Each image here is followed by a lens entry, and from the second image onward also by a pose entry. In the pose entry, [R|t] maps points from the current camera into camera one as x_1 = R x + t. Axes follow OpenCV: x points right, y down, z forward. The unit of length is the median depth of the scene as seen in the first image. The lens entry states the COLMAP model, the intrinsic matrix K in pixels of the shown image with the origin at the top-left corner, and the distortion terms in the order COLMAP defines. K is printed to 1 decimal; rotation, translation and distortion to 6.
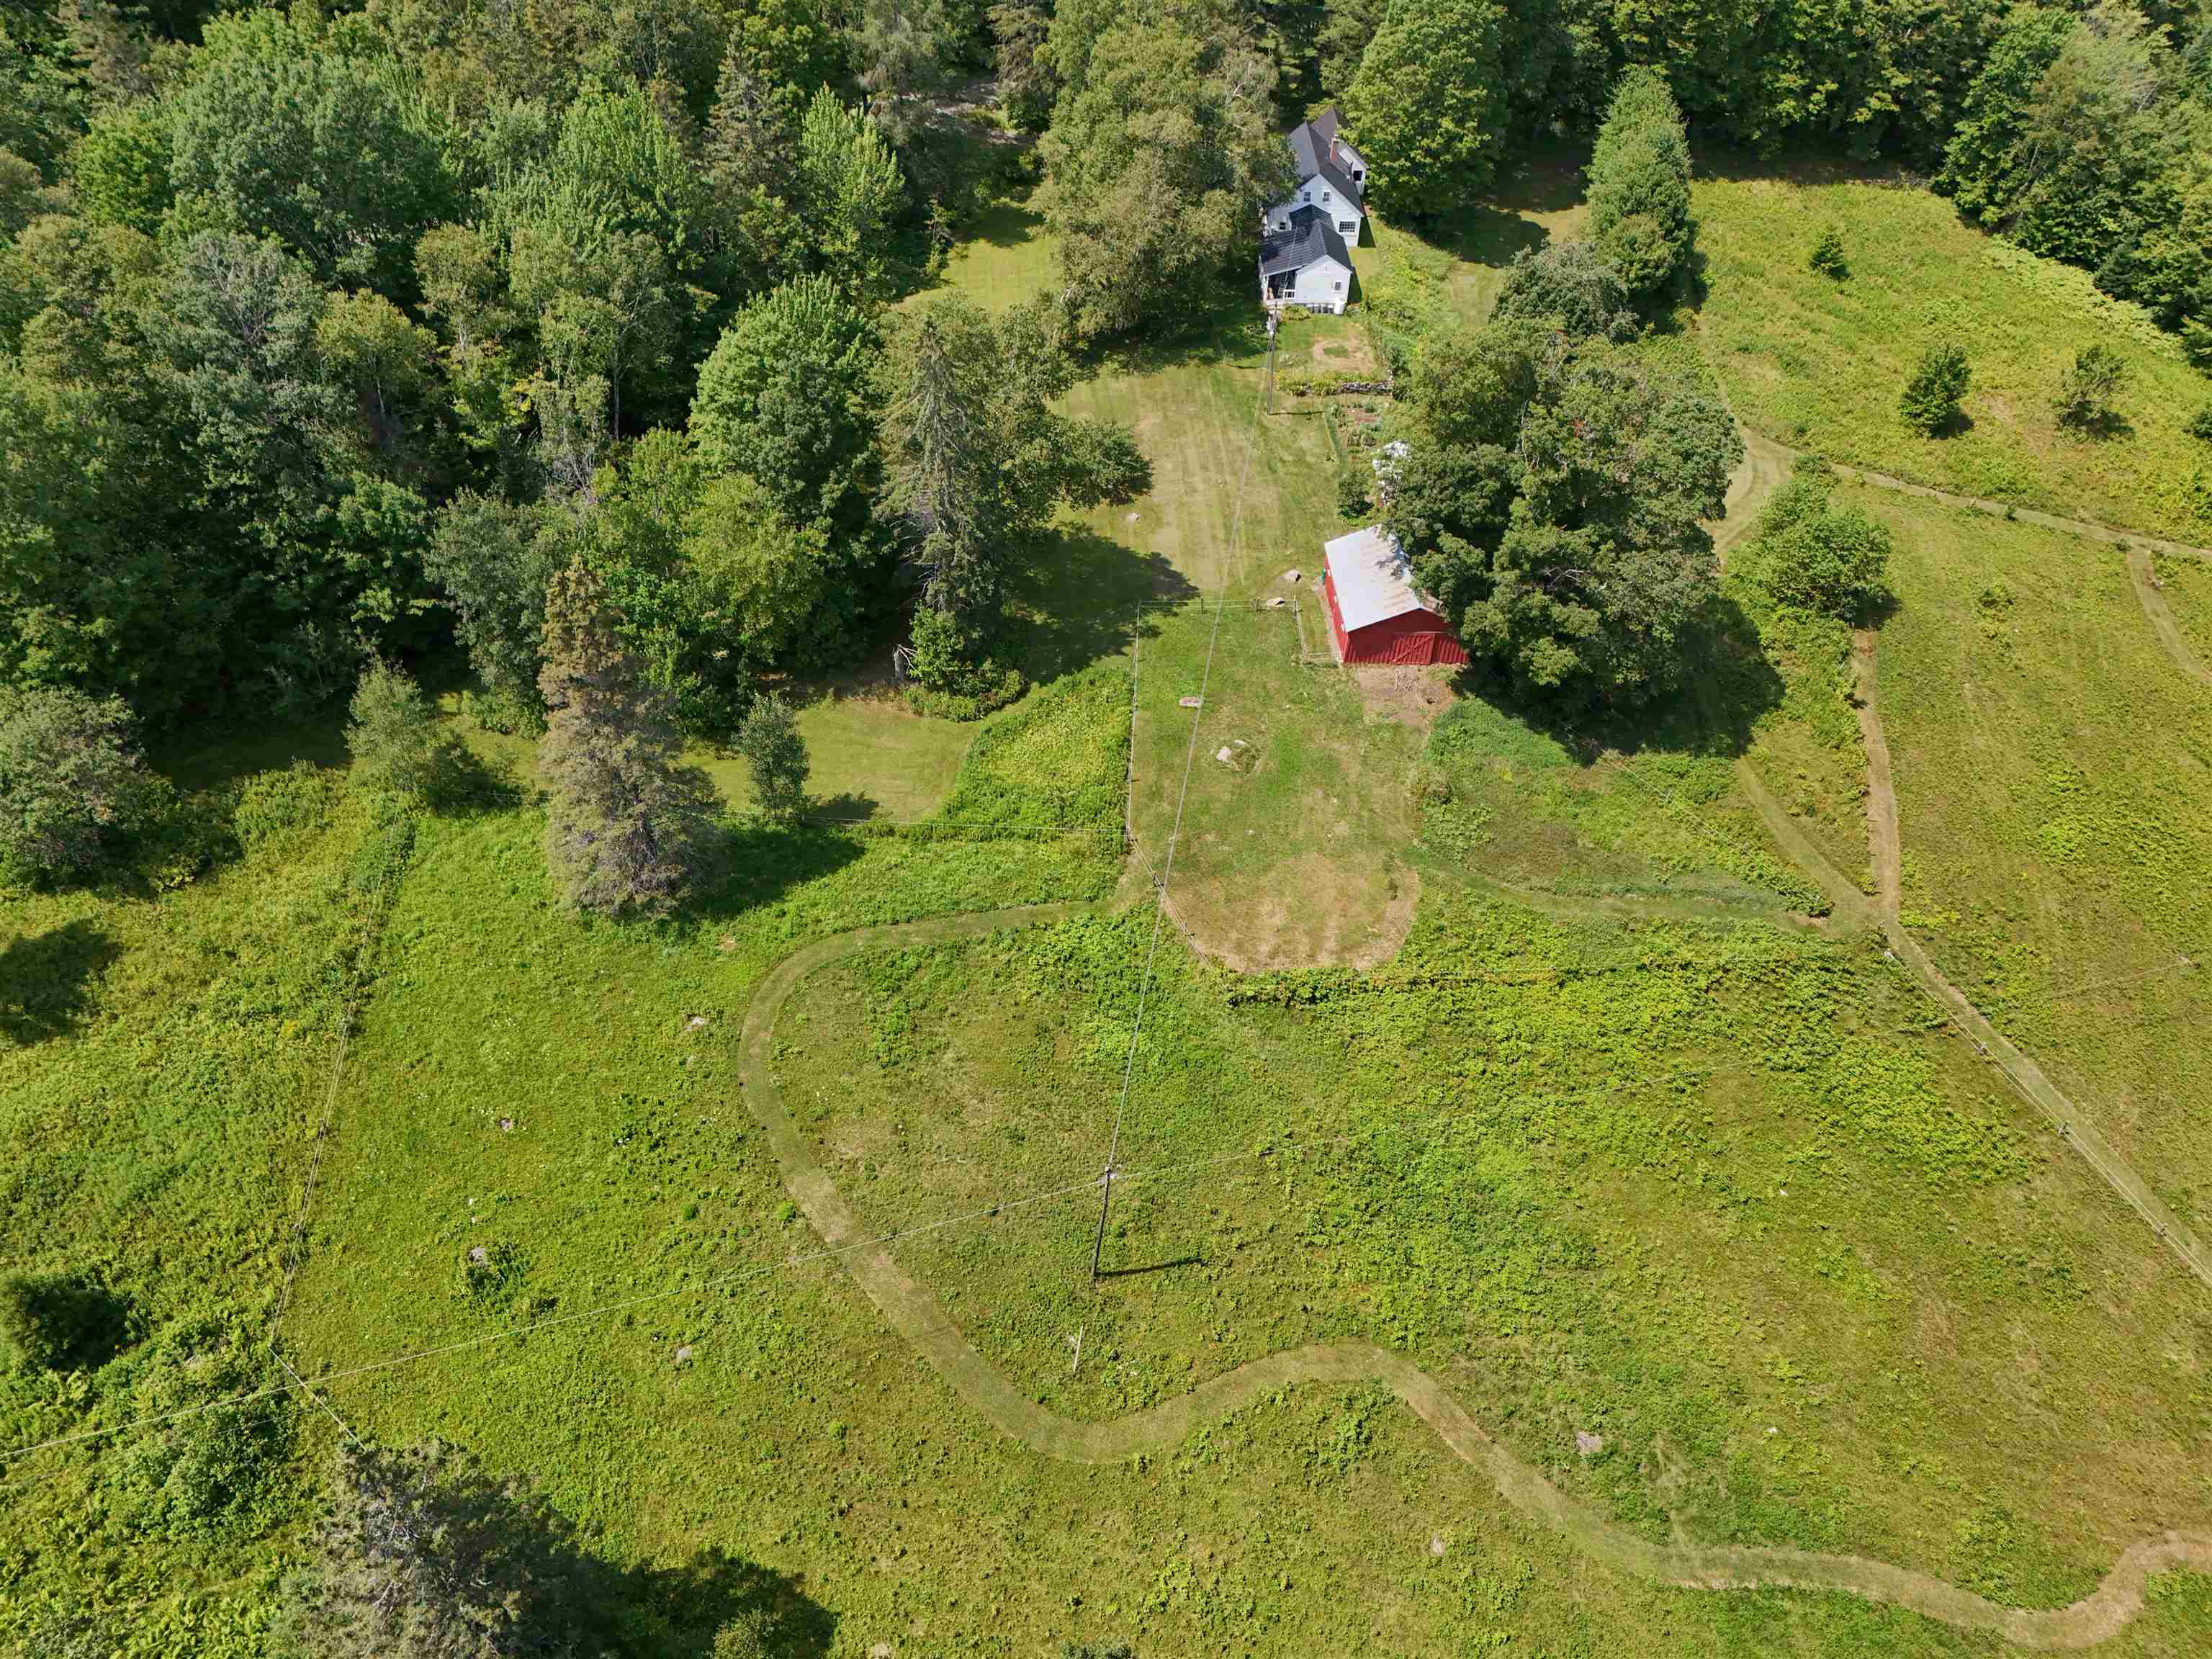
lens RADIAL K [[1661.2, 0, 1093.9], [0, 1661.2, 806.5], [0, 0, 1]] dist [0.136892, -0.224994]
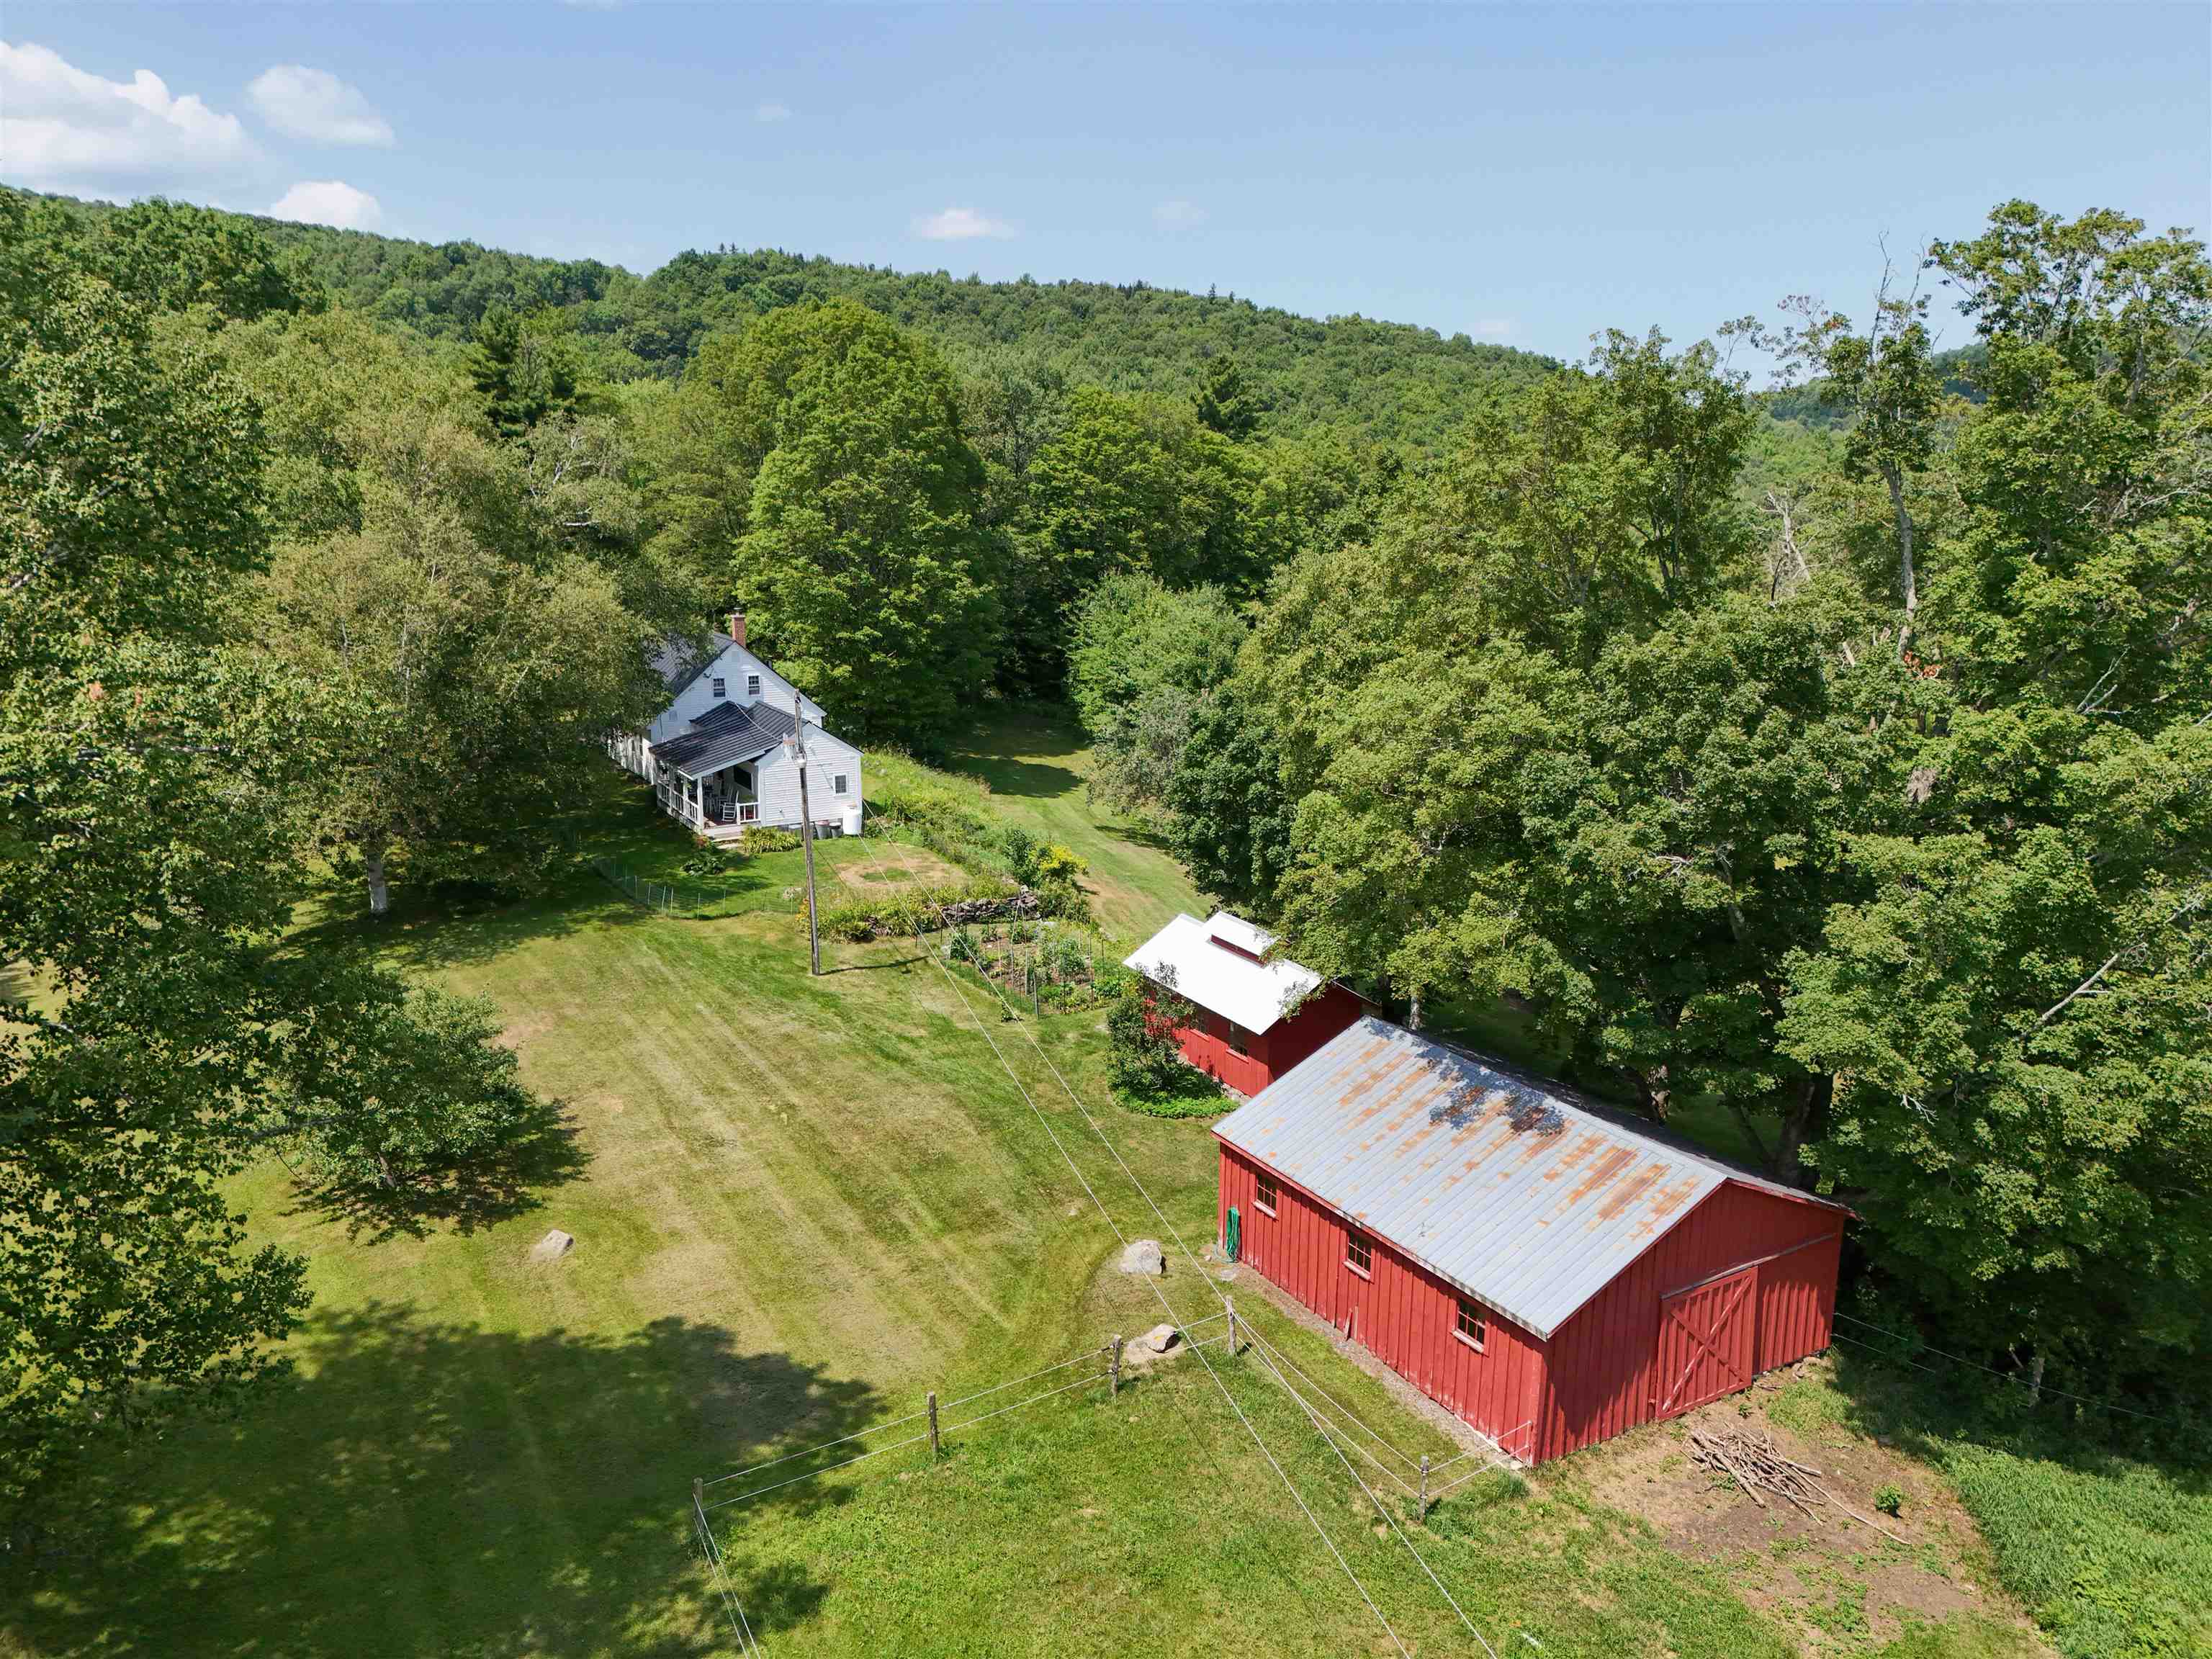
lens RADIAL K [[1661.2, 0, 1093.9], [0, 1661.2, 806.5], [0, 0, 1]] dist [0.136892, -0.224994]
pose [[0.881305, -0.123790, 0.456045, -0.019587], [0.337058, 0.841079, -0.423059, -0.073924], [-0.331199, 0.526557, 0.782971, 0.659704]]
